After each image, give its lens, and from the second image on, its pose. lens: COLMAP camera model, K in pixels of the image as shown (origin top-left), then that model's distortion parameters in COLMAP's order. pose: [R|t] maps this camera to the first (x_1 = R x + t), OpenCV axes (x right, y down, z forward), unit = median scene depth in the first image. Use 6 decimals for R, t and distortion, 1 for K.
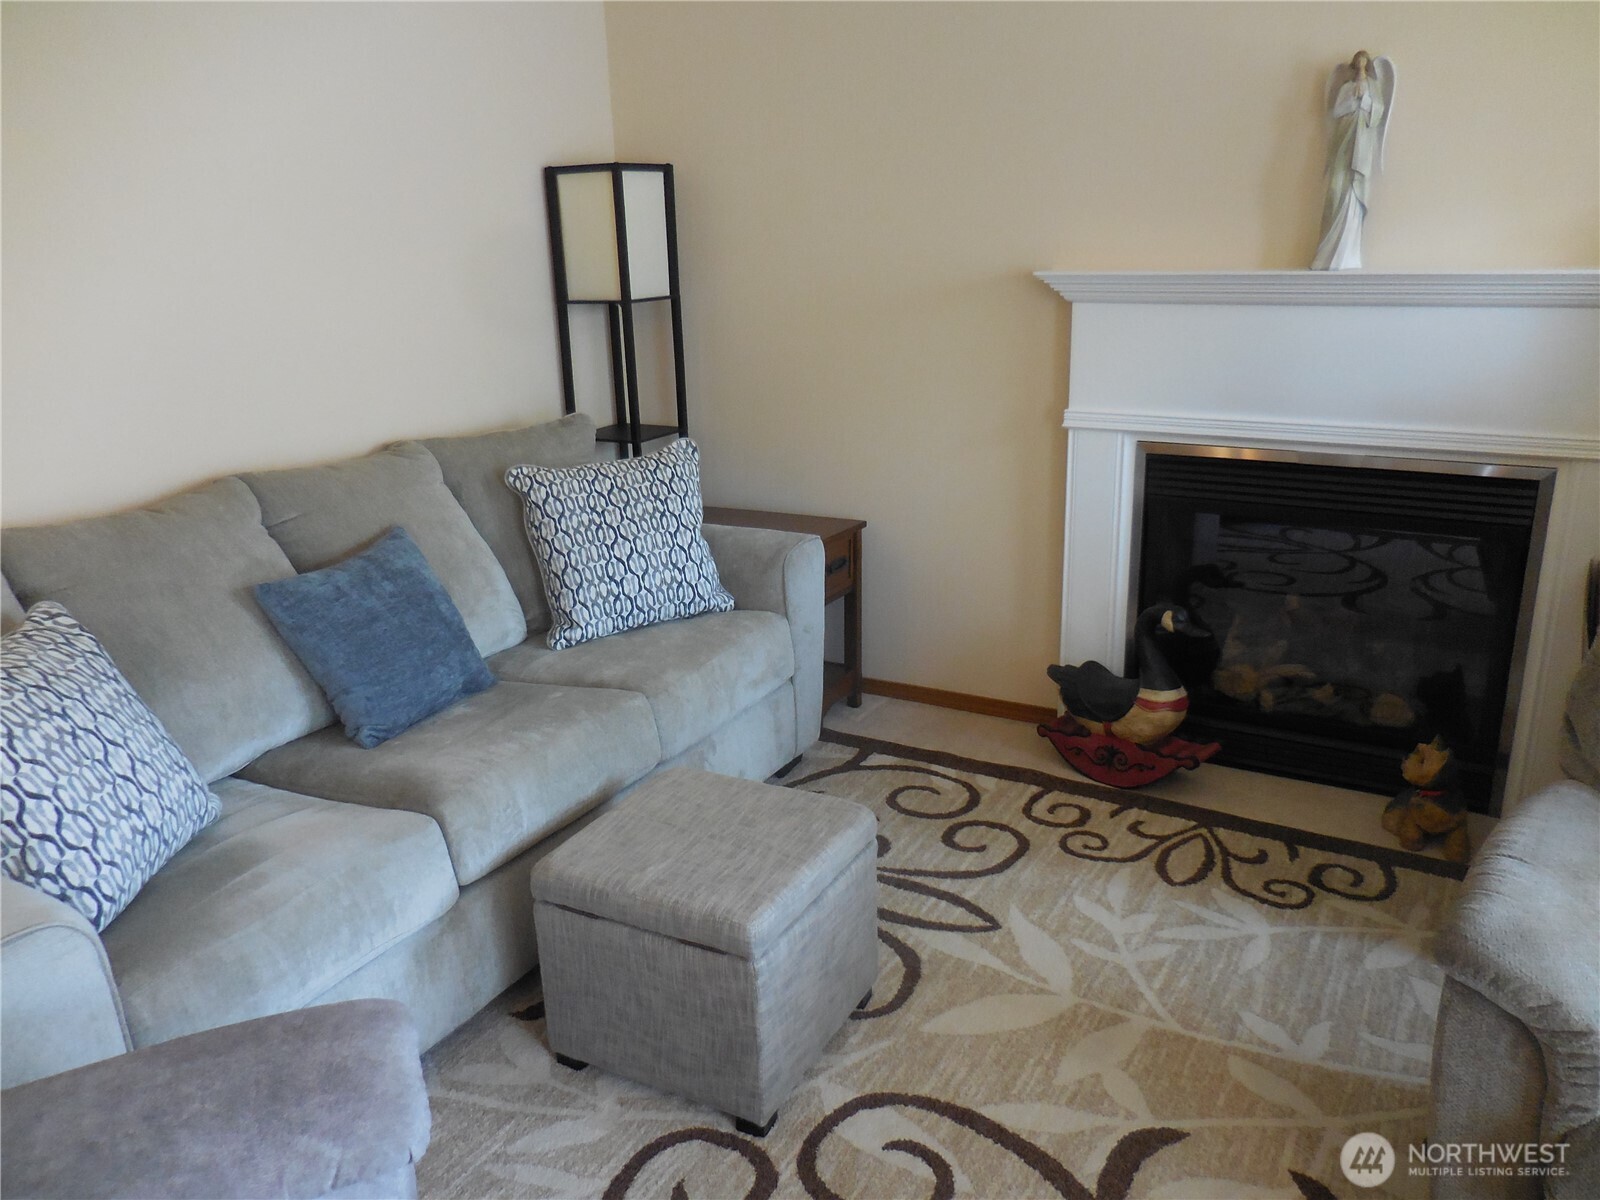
lens RADIAL K [[1215.8, 0, 798.5], [0, 1215.8, 583.0], [0, 0, 1]] dist [-0.006802, 0.020113]
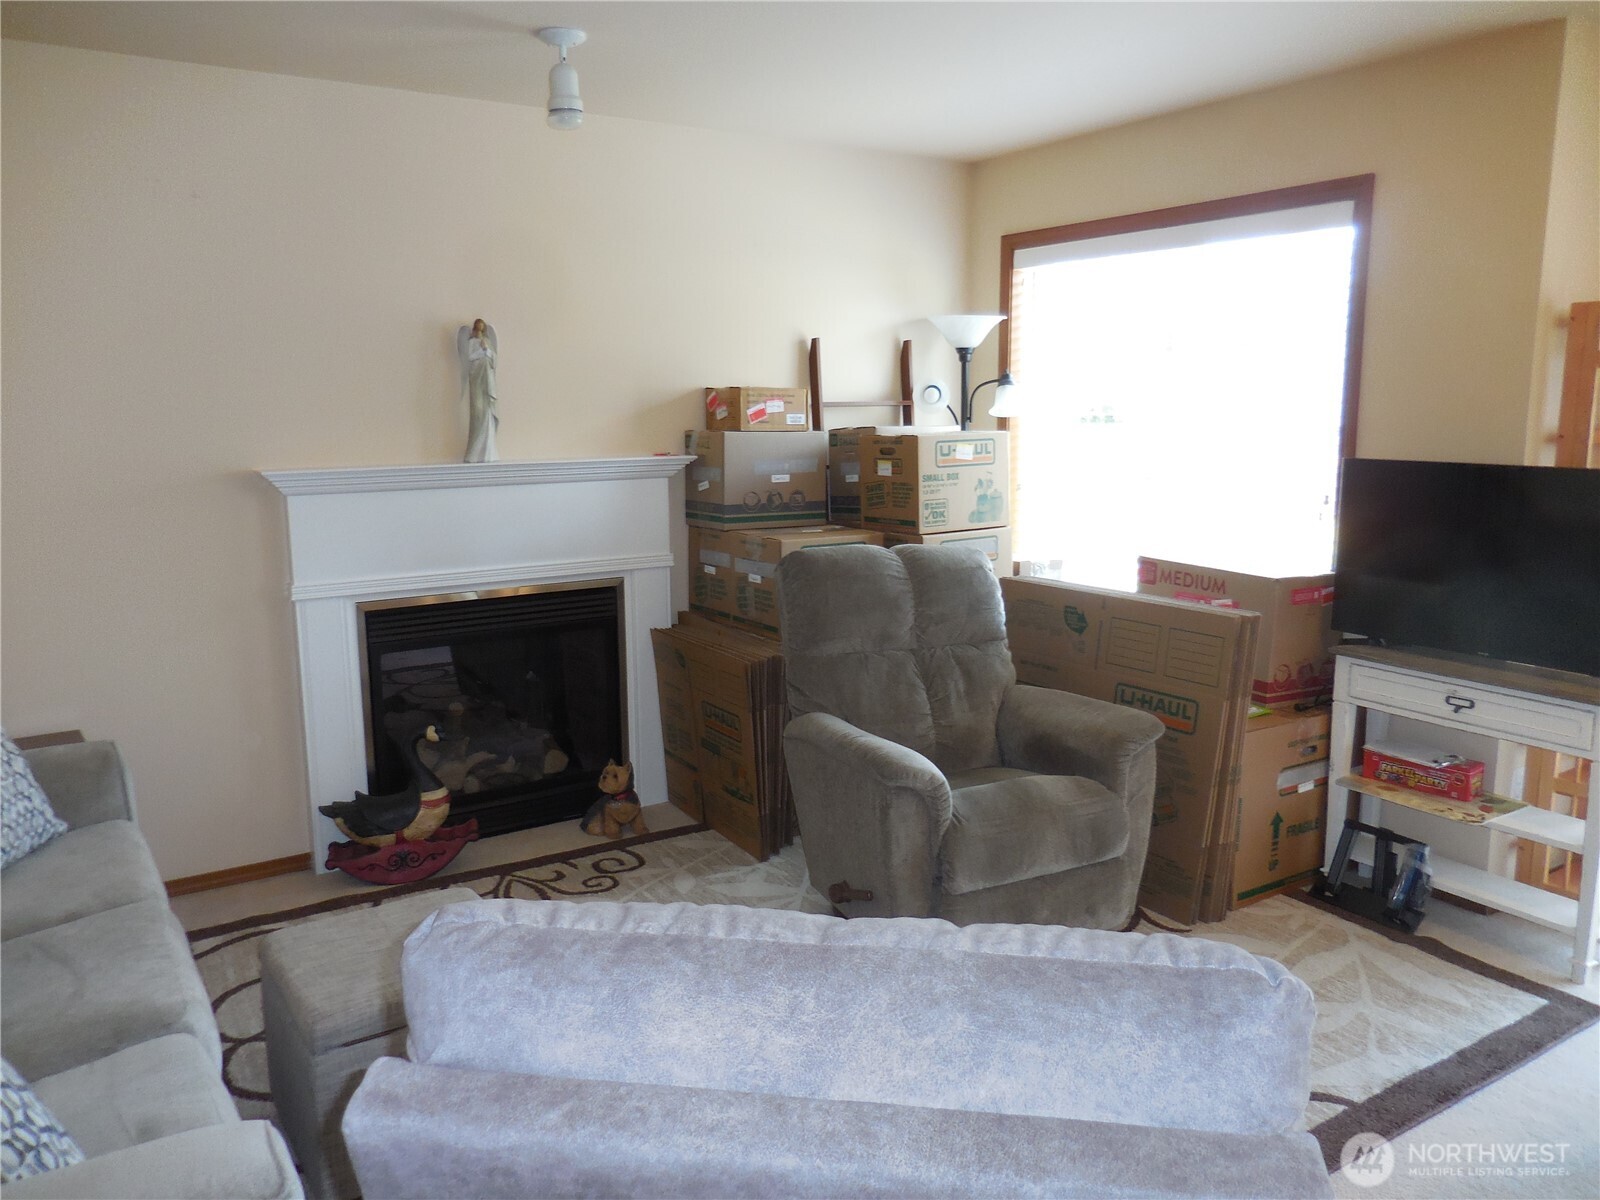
lens RADIAL K [[1186.0, 0, 798.3], [0, 1186.0, 579.7], [0, 0, 1]] dist [-0.027354, 0.003520]
pose [[0.466926, -0.111306, 0.877263, -0.597666], [0.256596, 0.966418, -0.013957, -0.008882], [-0.846249, 0.231619, 0.479807, 0.048028]]
